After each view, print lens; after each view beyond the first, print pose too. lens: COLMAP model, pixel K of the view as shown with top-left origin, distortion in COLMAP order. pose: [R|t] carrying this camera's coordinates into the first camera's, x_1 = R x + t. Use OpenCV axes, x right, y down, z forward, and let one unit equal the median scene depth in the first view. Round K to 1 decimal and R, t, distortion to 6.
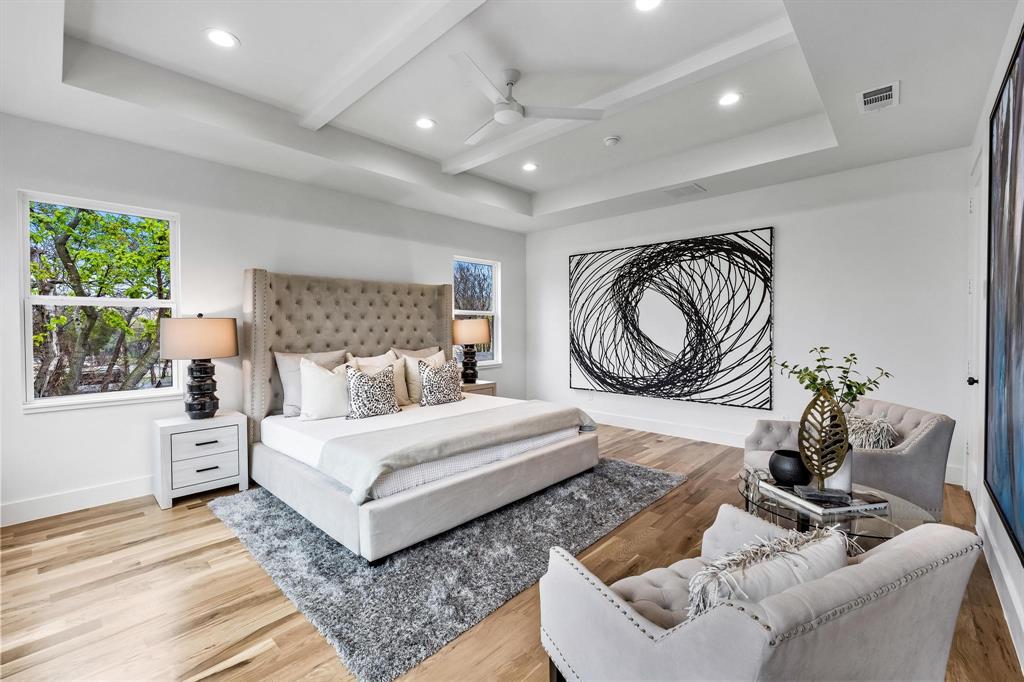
lens RADIAL K [[434.0, 0, 512.1], [0, 434.0, 333.7], [0, 0, 1]] dist [0.003535, -0.000318]
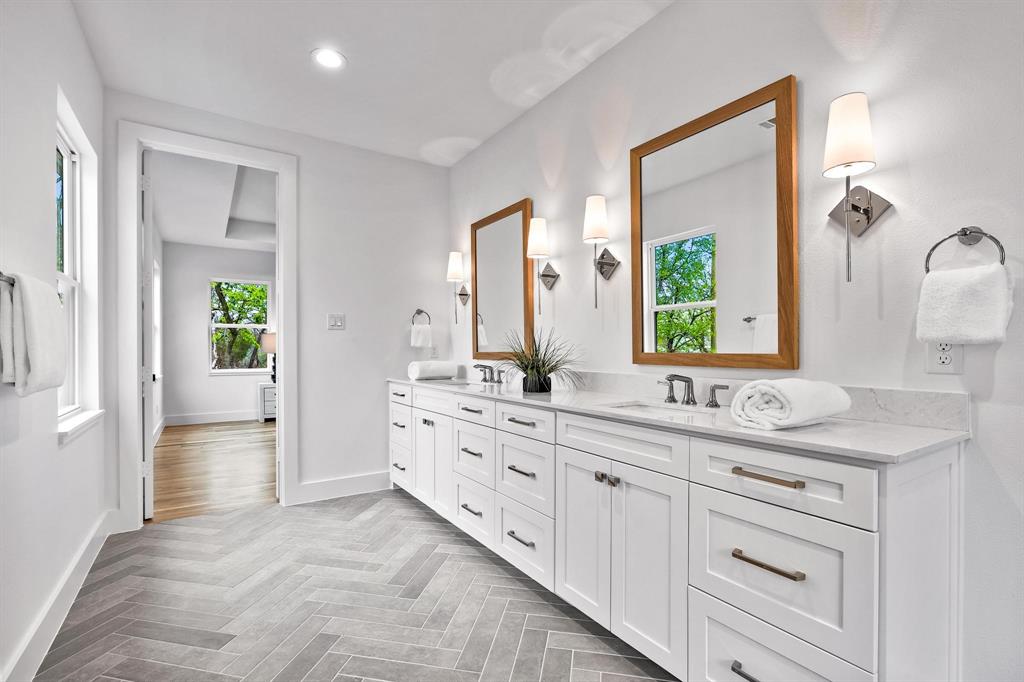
lens RADIAL K [[471.2, 0, 511.5], [0, 471.2, 340.8], [0, 0, 1]] dist [0.003337, -0.000629]
pose [[0.972236, -0.001312, -0.234001, 0.695130], [-0.003487, 0.999792, -0.020092, 0.030643], [0.233978, 0.020351, 0.972029, -0.719684]]
